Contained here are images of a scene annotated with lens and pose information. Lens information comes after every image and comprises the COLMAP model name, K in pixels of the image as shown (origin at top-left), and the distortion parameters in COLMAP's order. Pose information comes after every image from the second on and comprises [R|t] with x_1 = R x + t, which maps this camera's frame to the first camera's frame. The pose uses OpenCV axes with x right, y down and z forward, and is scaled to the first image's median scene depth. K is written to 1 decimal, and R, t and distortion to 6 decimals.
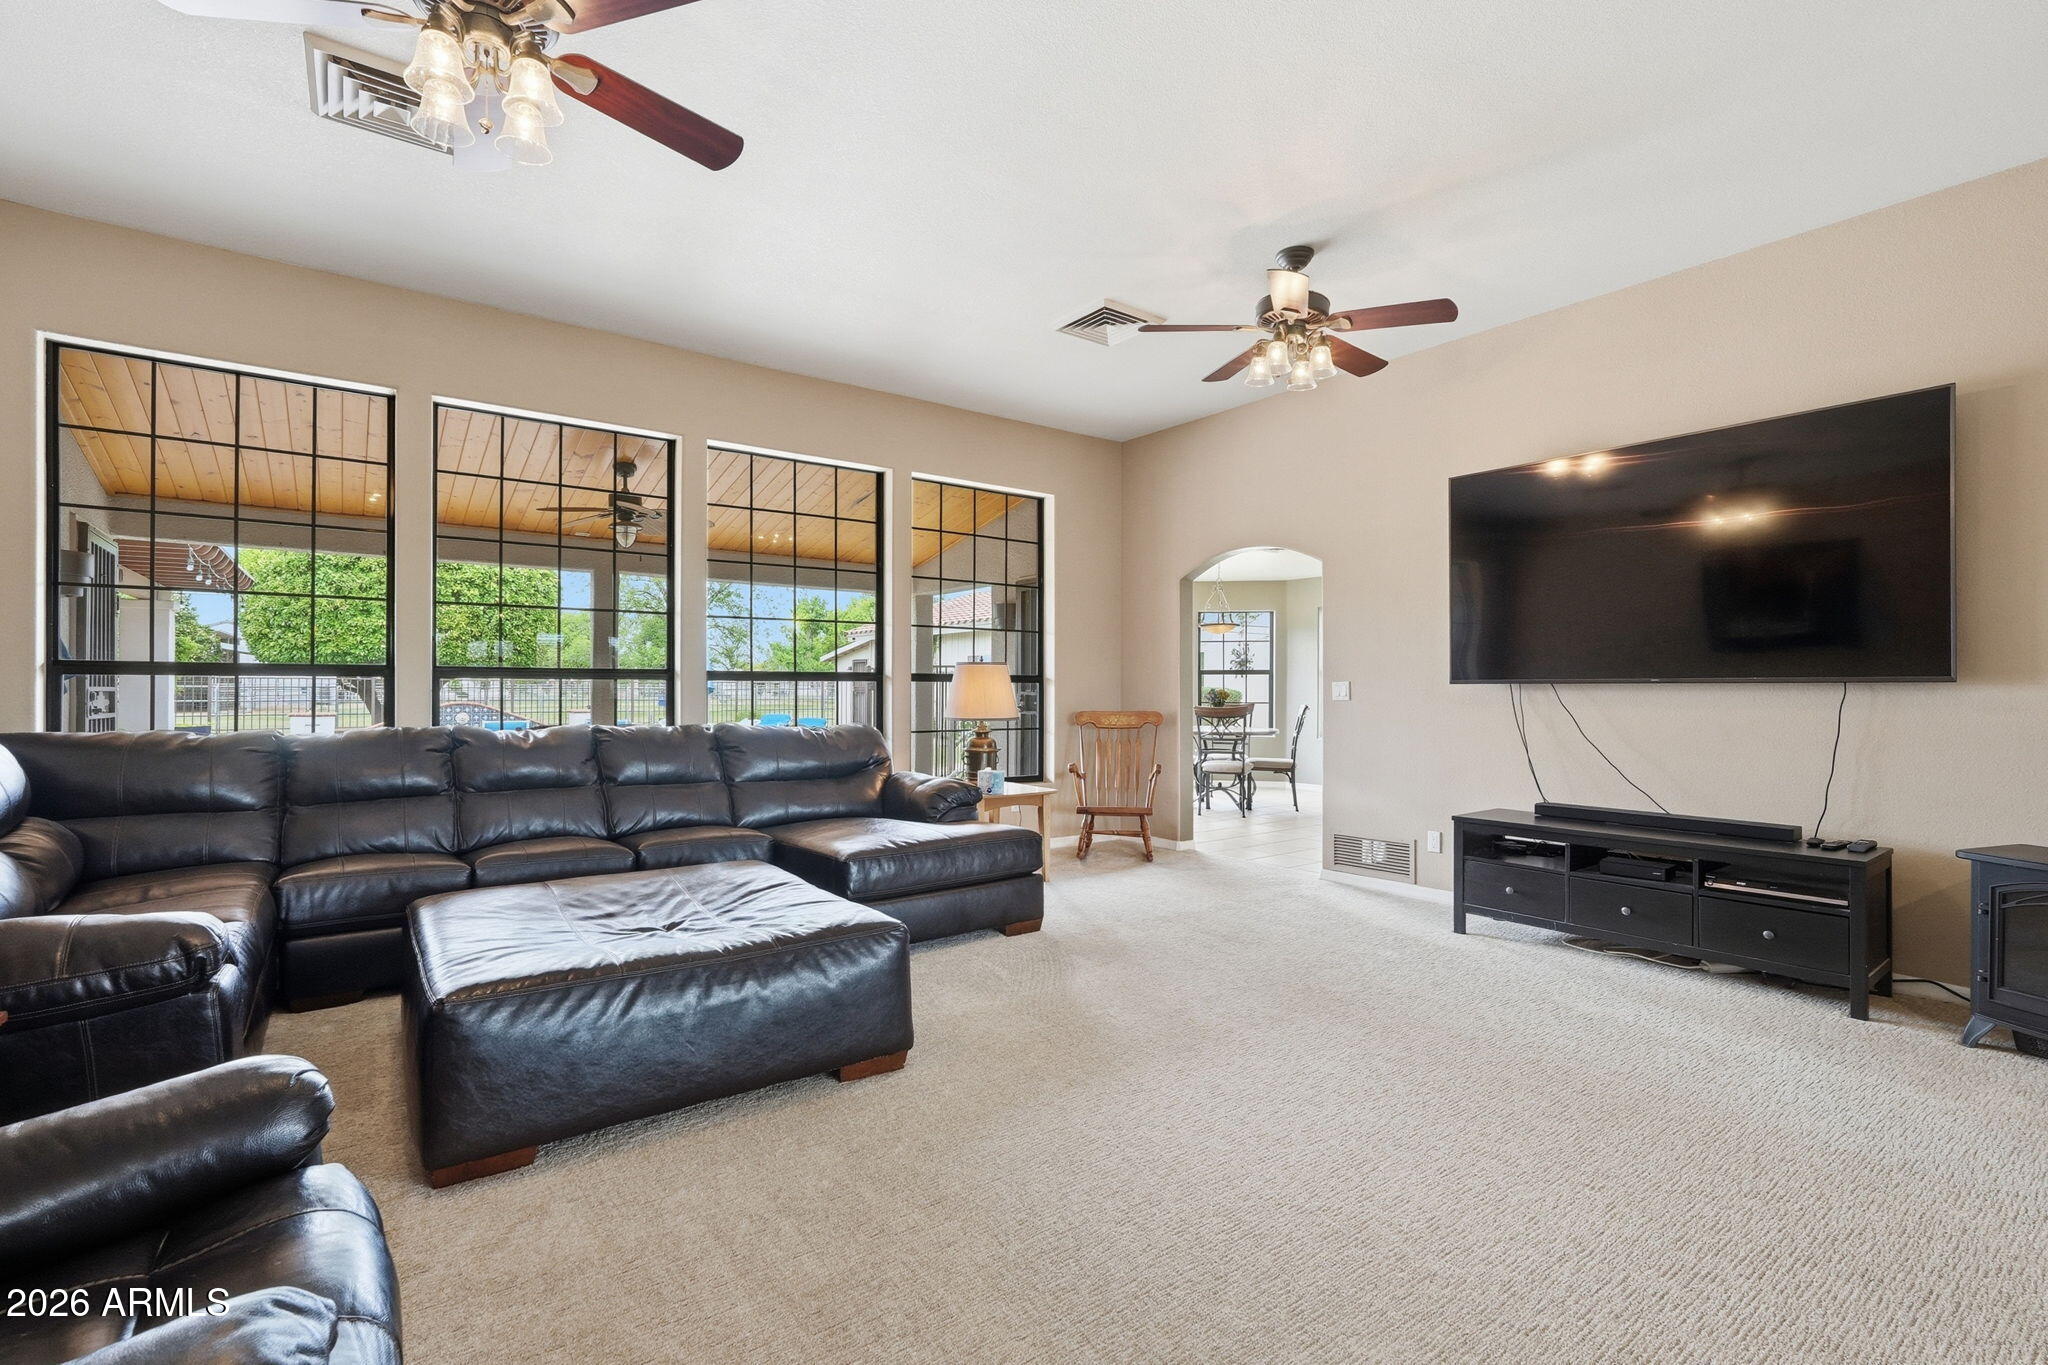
lens RADIAL K [[920.5, 0, 1021.1], [0, 920.5, 685.5], [0, 0, 1]] dist [-0.011540, 0.002834]
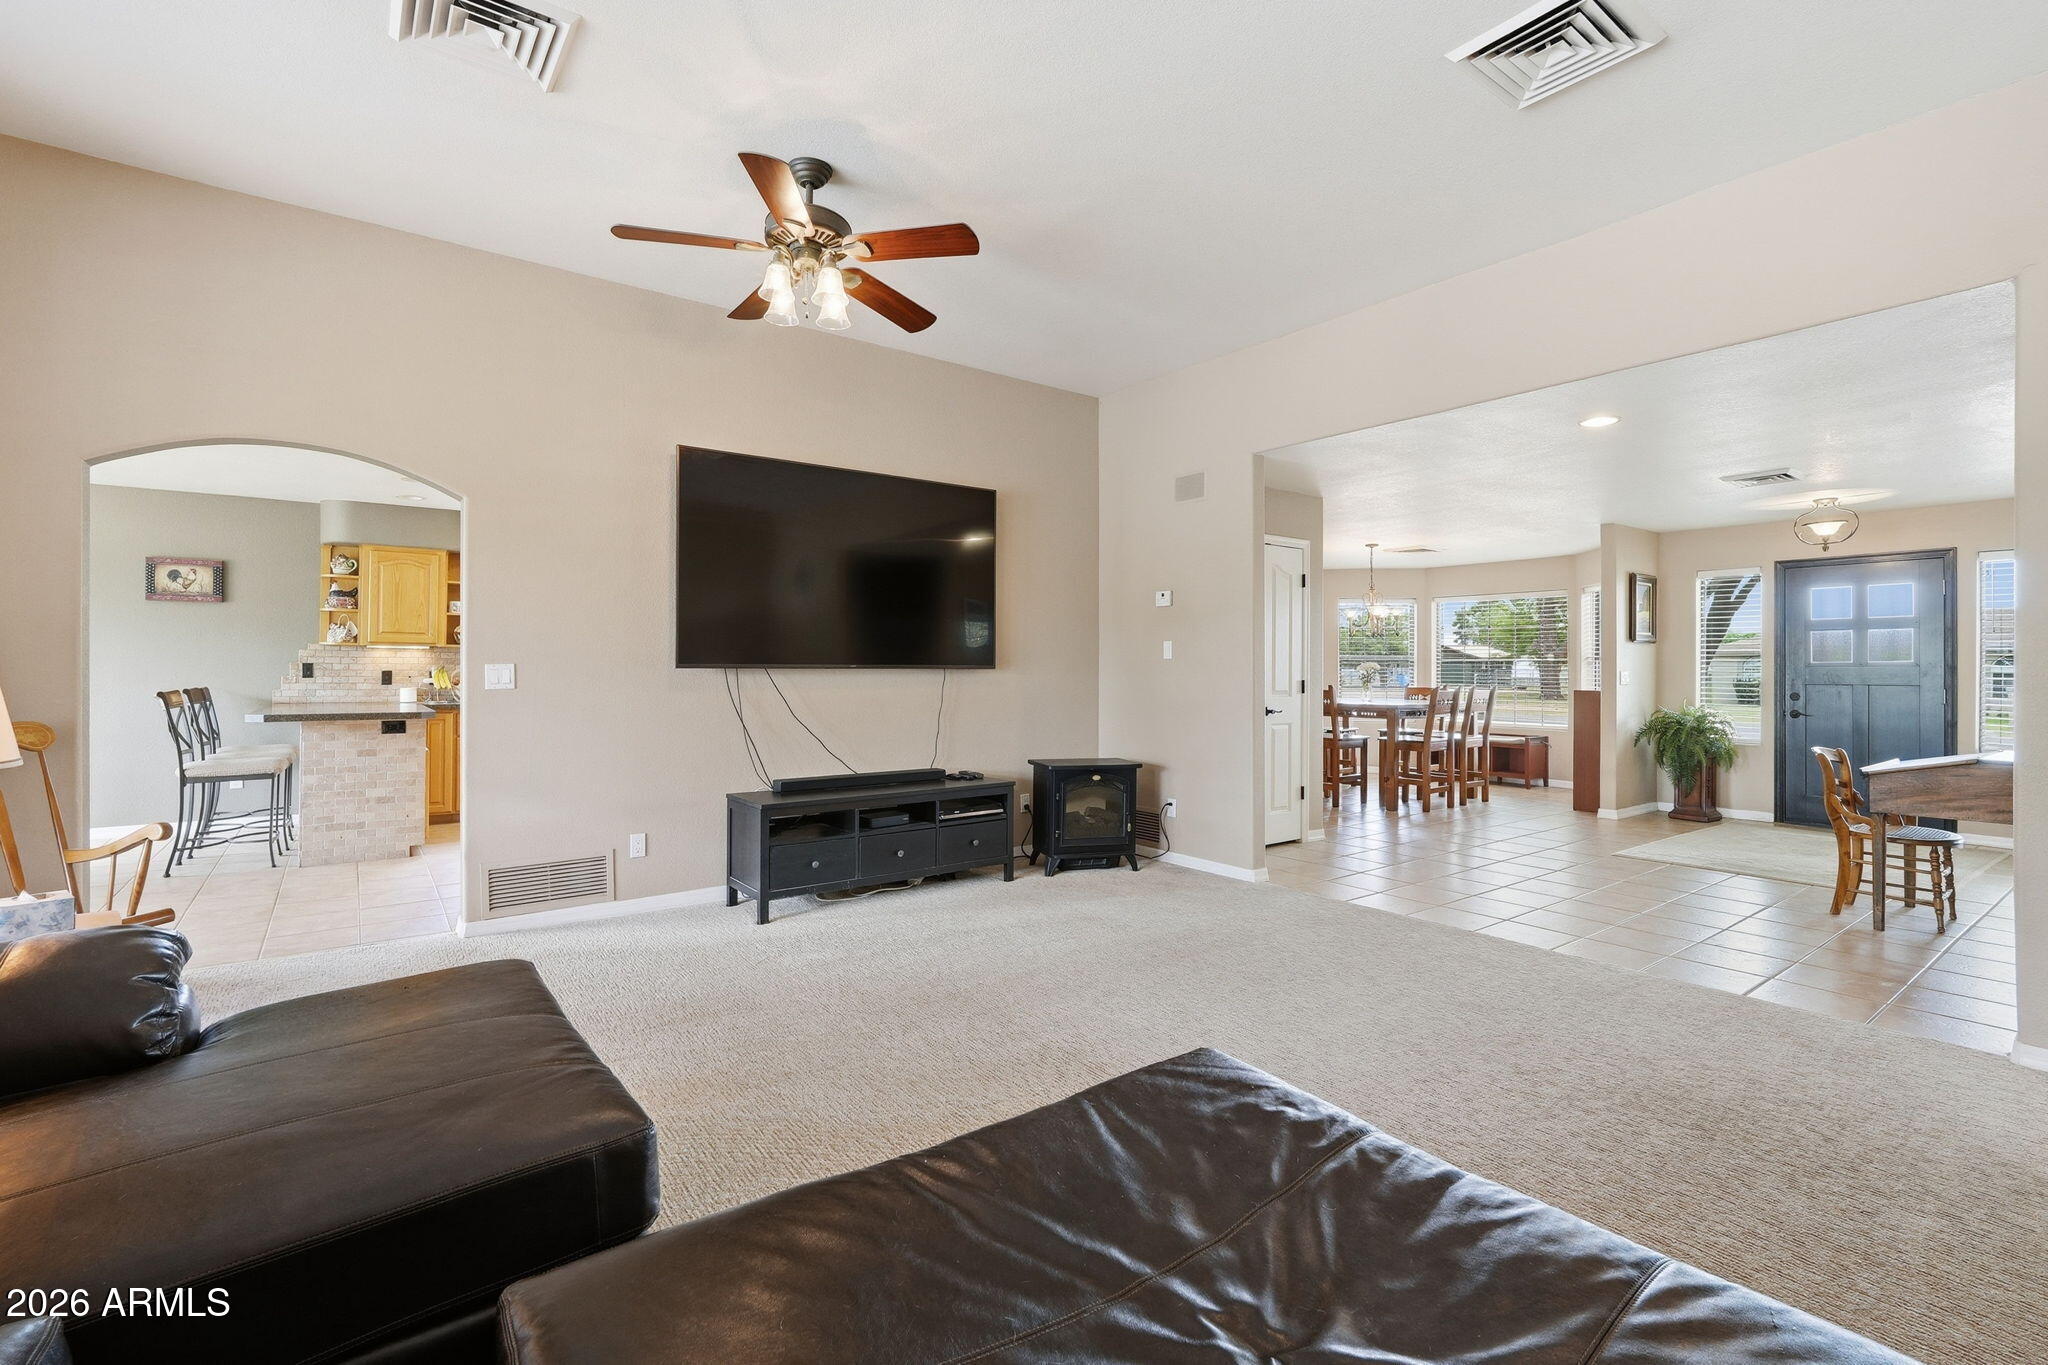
lens RADIAL K [[920.5, 0, 1027.6], [0, 920.5, 665.2], [0, 0, 1]] dist [-0.011540, 0.002834]
pose [[0.012730, 0.003219, 0.999914, -0.508616], [-0.005368, 0.999981, -0.003151, -0.003981], [-0.999905, -0.005327, 0.012747, 0.720093]]
